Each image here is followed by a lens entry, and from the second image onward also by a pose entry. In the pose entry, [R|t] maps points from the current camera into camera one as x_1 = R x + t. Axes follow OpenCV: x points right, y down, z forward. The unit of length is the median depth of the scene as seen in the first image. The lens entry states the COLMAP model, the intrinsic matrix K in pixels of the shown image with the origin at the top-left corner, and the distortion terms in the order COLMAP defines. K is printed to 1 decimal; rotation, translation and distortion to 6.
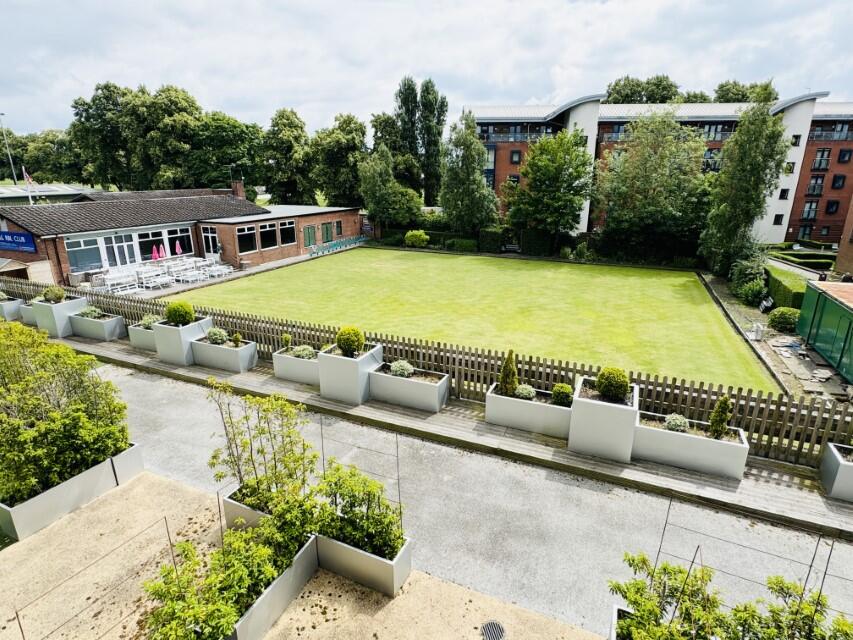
lens RADIAL K [[473.8, 0, 426.5], [0, 473.8, 320.0], [0, 0, 1]] dist [0.001978, 0.000237]
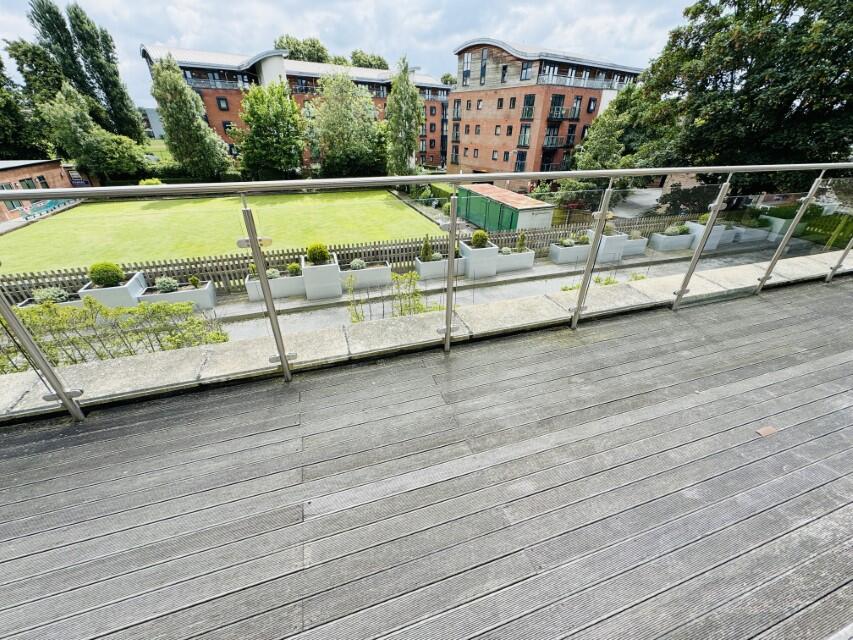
lens RADIAL K [[340.3, 0, 426.5], [0, 340.3, 320.0], [0, 0, 1]] dist [-0.001121, 0.000510]
pose [[0.738067, -0.333815, 0.586366, -0.129672], [0.191354, 0.936918, 0.292522, -0.001205], [-0.647024, -0.103697, 0.755385, 0.008908]]
